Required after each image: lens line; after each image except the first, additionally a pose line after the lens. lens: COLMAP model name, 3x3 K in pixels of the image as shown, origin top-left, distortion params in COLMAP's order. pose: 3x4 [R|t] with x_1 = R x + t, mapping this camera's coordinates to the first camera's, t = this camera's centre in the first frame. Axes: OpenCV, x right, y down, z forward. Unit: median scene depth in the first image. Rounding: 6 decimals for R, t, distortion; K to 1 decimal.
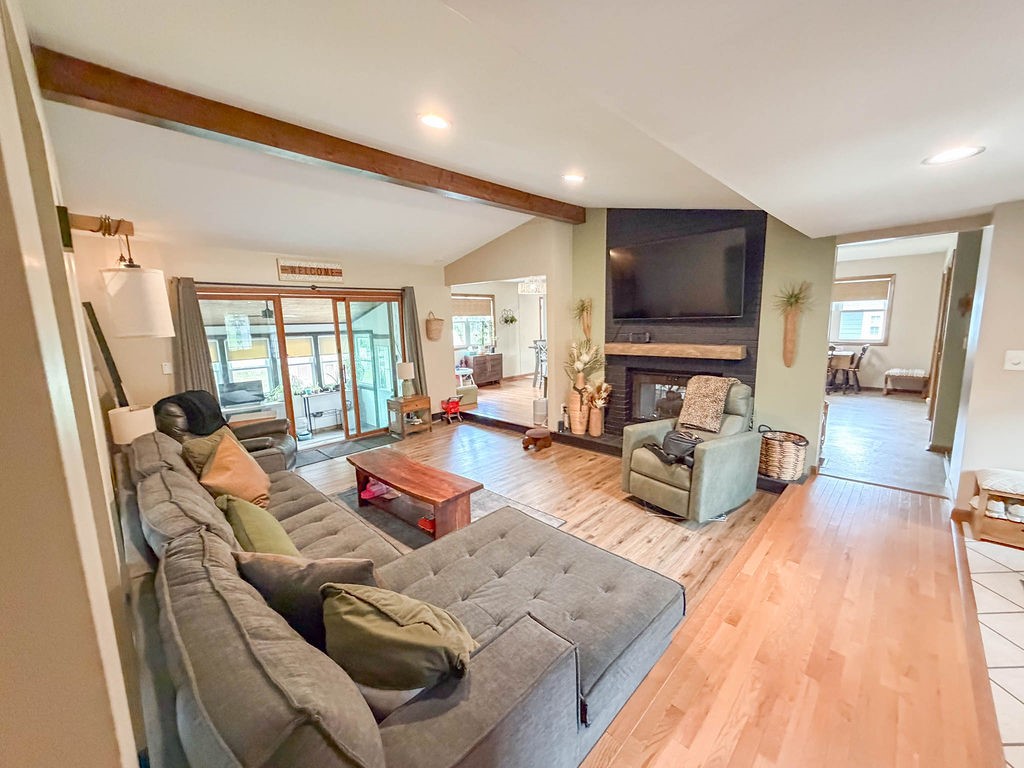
lens RADIAL K [[407.6, 0, 510.0], [0, 407.6, 382.1], [0, 0, 1]] dist [-0.000490, -0.000656]
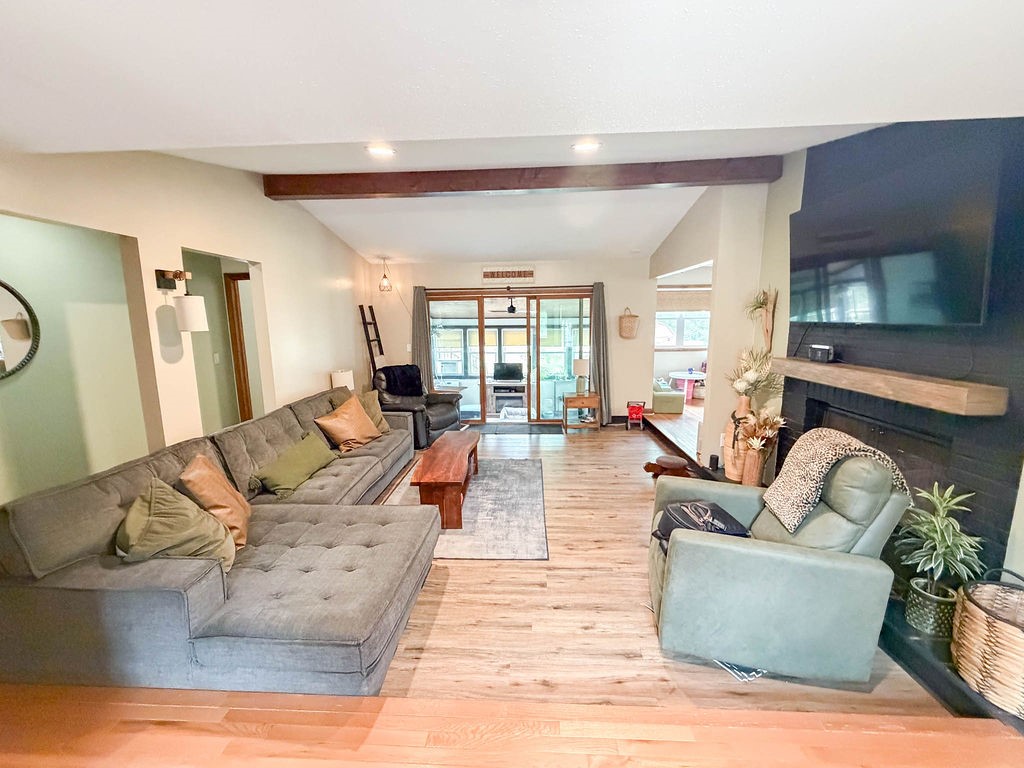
lens RADIAL K [[407.6, 0, 508.0], [0, 407.6, 382.6], [0, 0, 1]] dist [-0.000490, -0.000656]
pose [[0.661616, 0.132835, -0.737983, 0.419192], [-0.114930, 0.990519, 0.075254, -0.050721], [0.740983, 0.035027, 0.670610, 0.219093]]
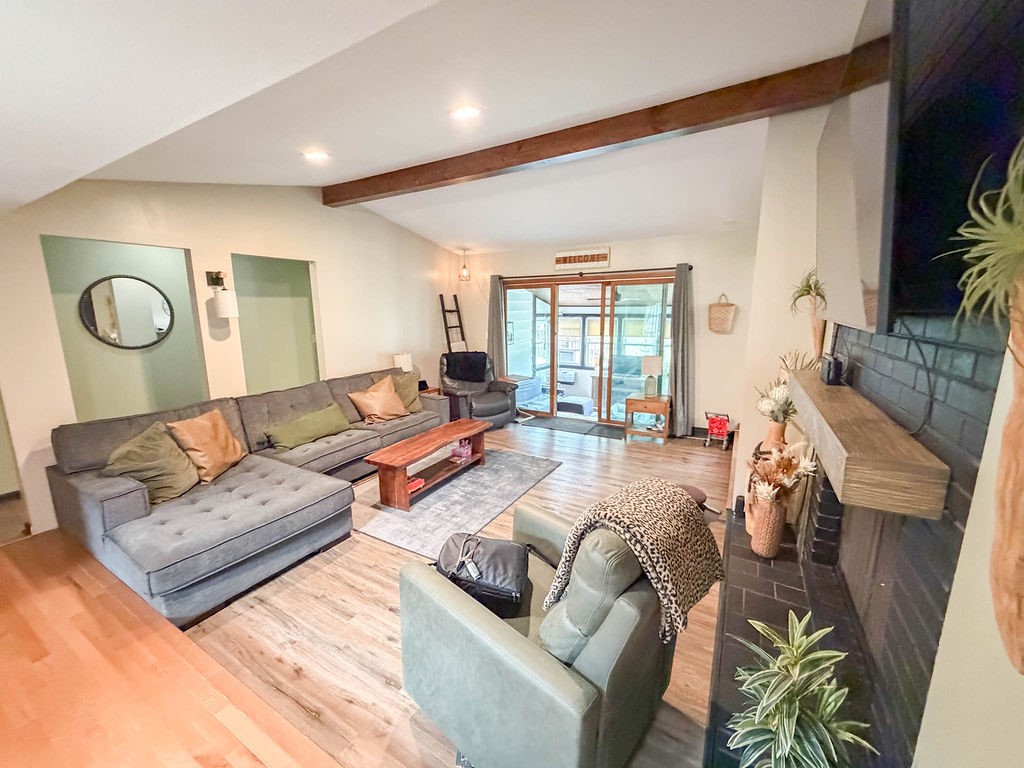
lens RADIAL K [[407.6, 0, 508.3], [0, 407.6, 382.4], [0, 0, 1]] dist [-0.000490, -0.000656]
pose [[0.242575, 0.197934, -0.949726, 0.553483], [-0.140623, 0.975800, 0.167451, -0.105446], [0.959887, 0.092934, 0.264539, 0.553208]]
